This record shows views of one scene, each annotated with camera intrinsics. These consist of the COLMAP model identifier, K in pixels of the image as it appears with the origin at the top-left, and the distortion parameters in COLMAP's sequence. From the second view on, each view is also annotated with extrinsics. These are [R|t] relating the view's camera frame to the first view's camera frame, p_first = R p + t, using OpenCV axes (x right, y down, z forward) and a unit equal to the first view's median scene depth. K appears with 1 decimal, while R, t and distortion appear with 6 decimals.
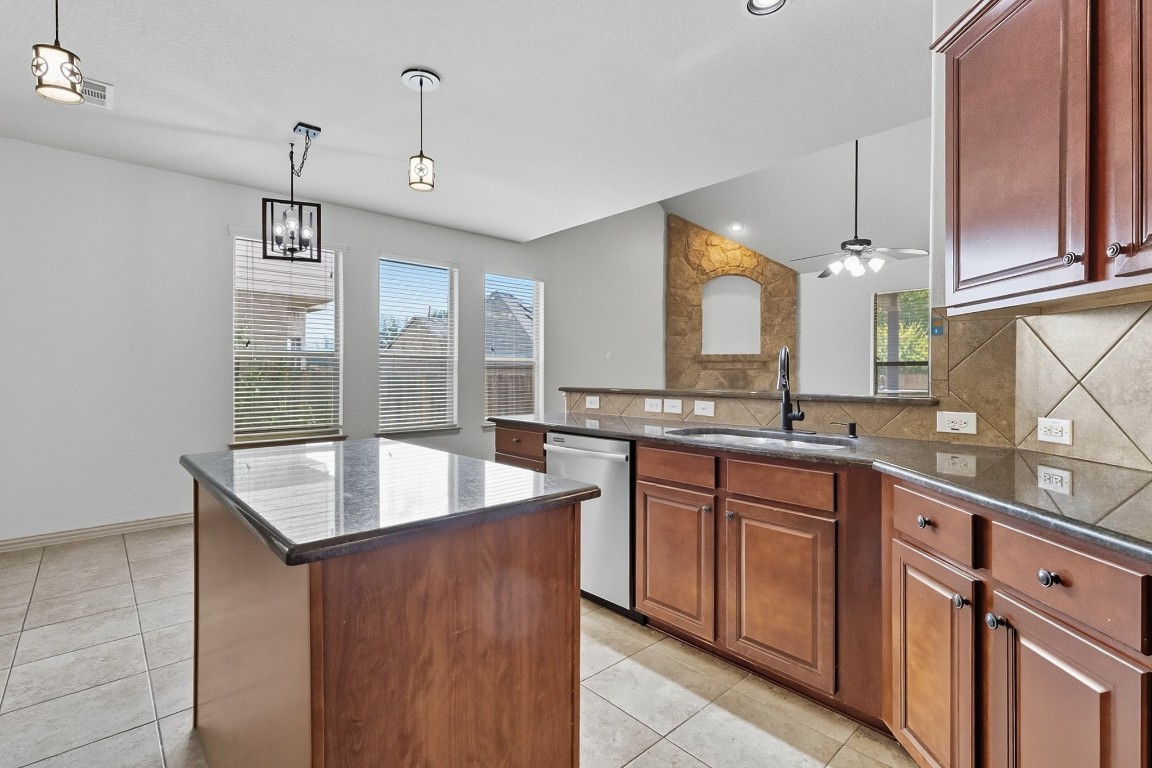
lens RADIAL K [[524.0, 0, 574.8], [0, 524.0, 378.0], [0, 0, 1]] dist [0.002722, 0.000258]
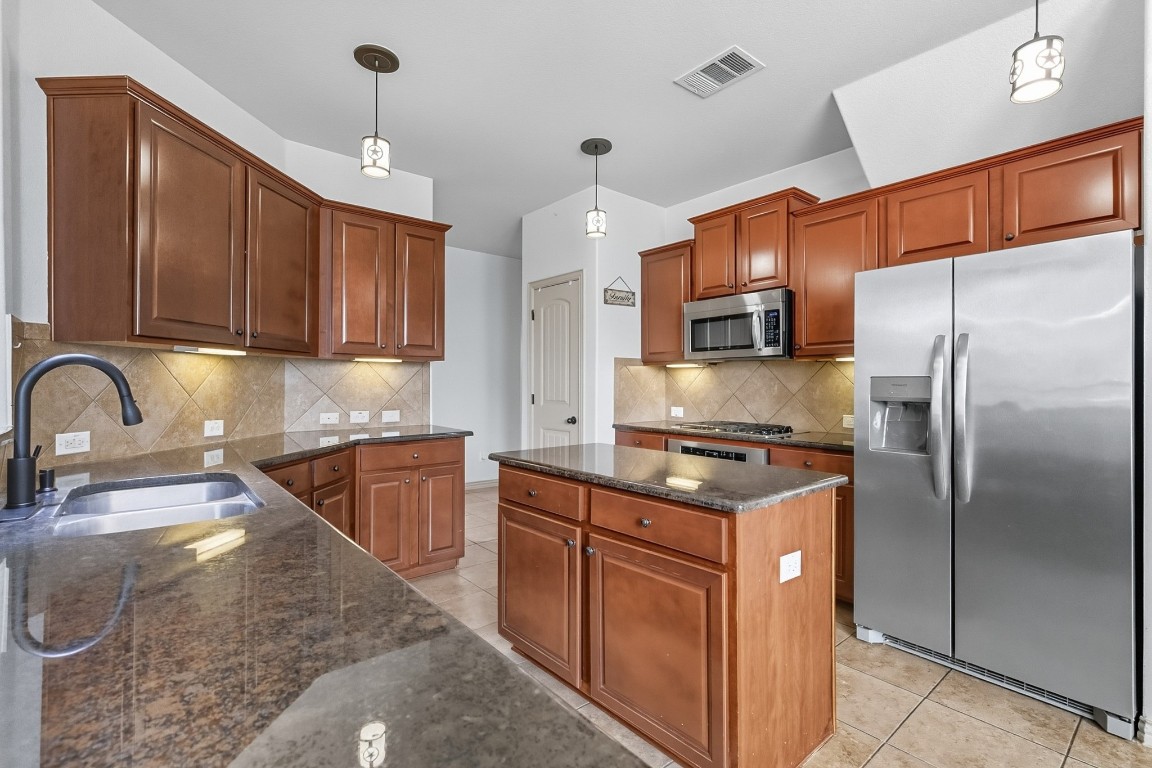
lens RADIAL K [[521.2, 0, 574.1], [0, 521.2, 379.0], [0, 0, 1]] dist [0.004049, -0.000051]
pose [[-0.998983, -0.002448, 0.045023, -0.121087], [-0.002326, 0.999993, 0.002778, -0.022881], [-0.045029, 0.002670, -0.998982, 1.014019]]
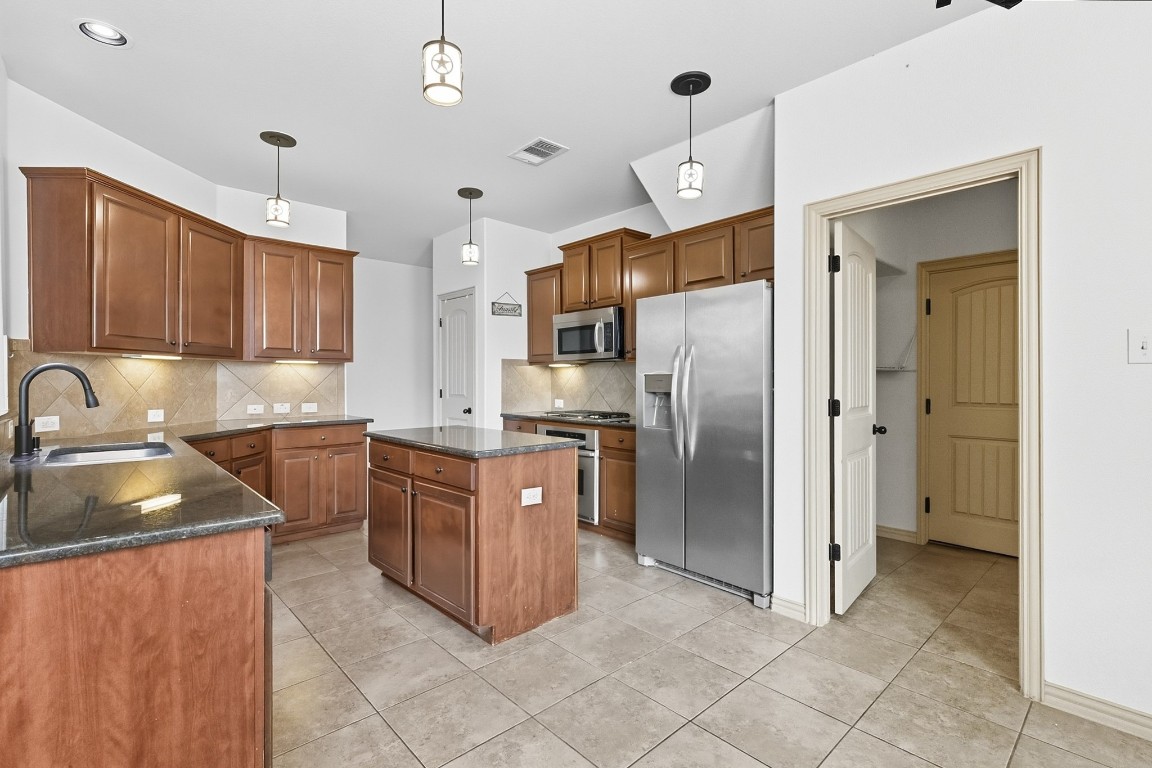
lens RADIAL K [[524.0, 0, 574.8], [0, 524.0, 378.0], [0, 0, 1]] dist [0.002722, 0.000258]
pose [[-0.999995, 0.000608, -0.003114, -0.349411], [0.000586, 0.999976, 0.006857, -0.025286], [0.003118, 0.006856, -0.999972, 1.269626]]
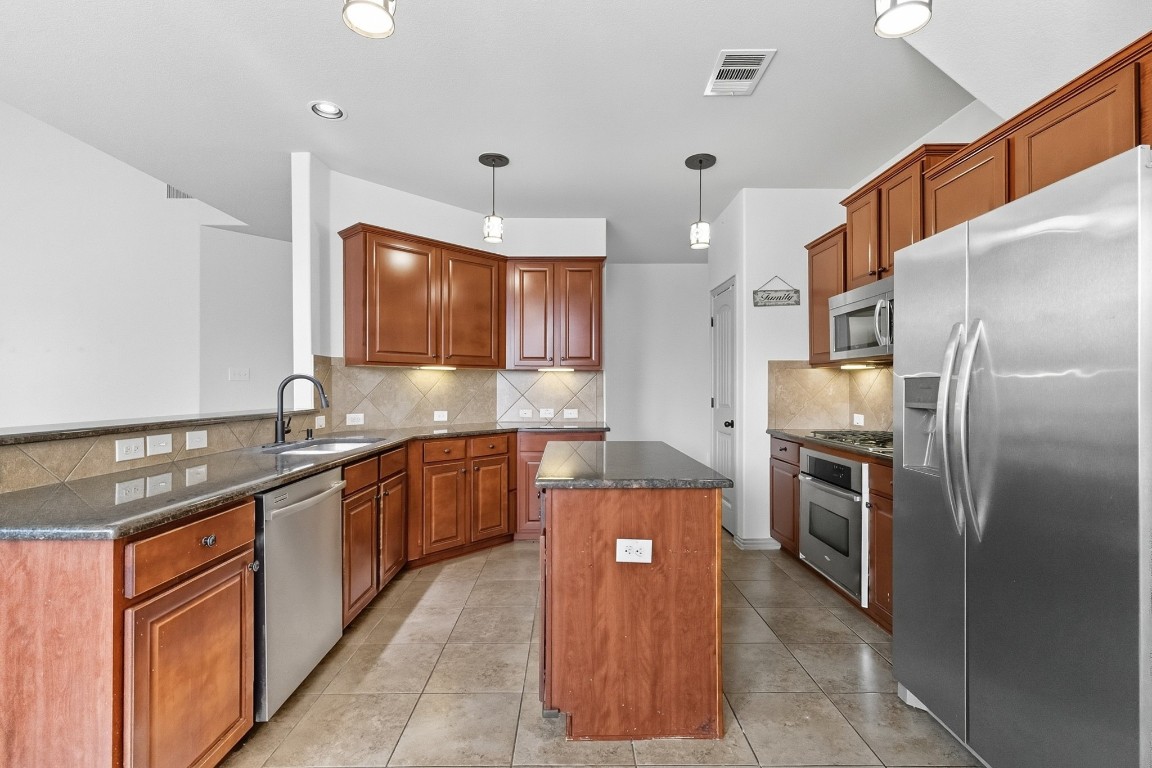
lens RADIAL K [[517.6, 0, 576.0], [0, 517.6, 384.0], [0, 0, 1]] dist [0.004488, 0.000686]
pose [[-0.744703, 0.004200, 0.667383, -0.589983], [0.006677, 0.999977, 0.001157, -0.021215], [-0.667363, 0.005318, -0.744714, 0.960443]]
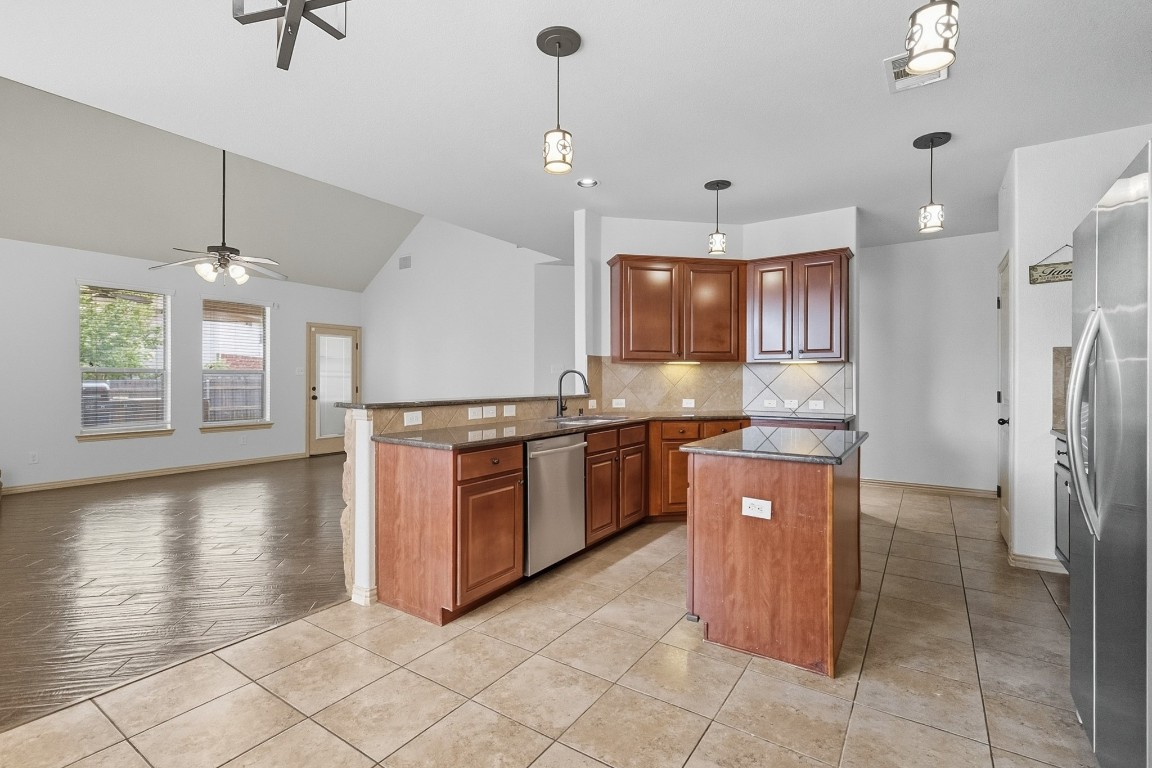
lens RADIAL K [[524.0, 0, 574.8], [0, 524.0, 378.0], [0, 0, 1]] dist [0.002722, 0.000258]
pose [[-0.233800, 0.001684, 0.972283, -0.871954], [0.007972, 0.999968, 0.000185, -0.019526], [-0.972252, 0.007794, -0.233806, 0.914190]]
